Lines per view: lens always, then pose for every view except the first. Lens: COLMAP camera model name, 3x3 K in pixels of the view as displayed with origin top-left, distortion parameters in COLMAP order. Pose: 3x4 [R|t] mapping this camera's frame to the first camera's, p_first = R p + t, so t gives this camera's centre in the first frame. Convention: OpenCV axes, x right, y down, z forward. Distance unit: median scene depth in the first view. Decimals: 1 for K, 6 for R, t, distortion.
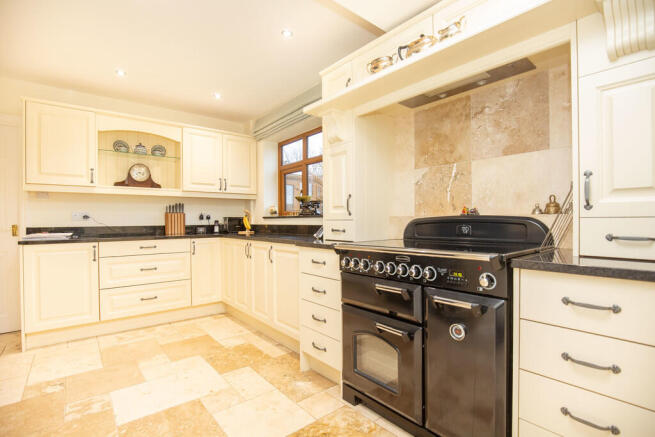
lens RADIAL K [[304.5, 0, 318.3], [0, 304.5, 224.1], [0, 0, 1]] dist [-0.026483, -0.000505]
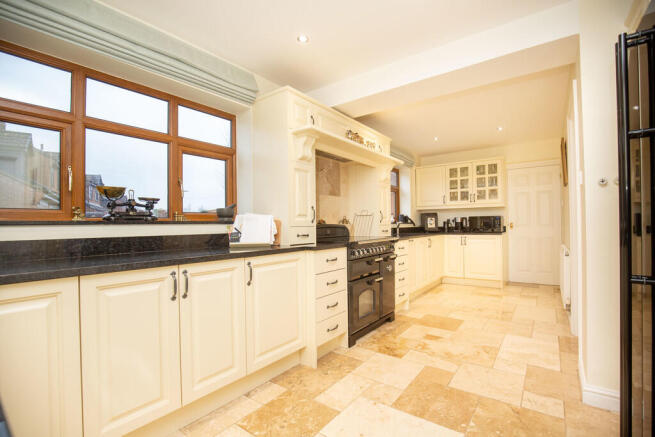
lens RADIAL K [[304.5, 0, 329.6], [0, 304.5, 217.5], [0, 0, 1]] dist [-0.026483, -0.000505]
pose [[-0.246989, 0.026579, 0.968654, -1.337957], [0.019302, 0.999560, -0.022505, -0.025065], [-0.968826, 0.013138, -0.247393, 1.444369]]
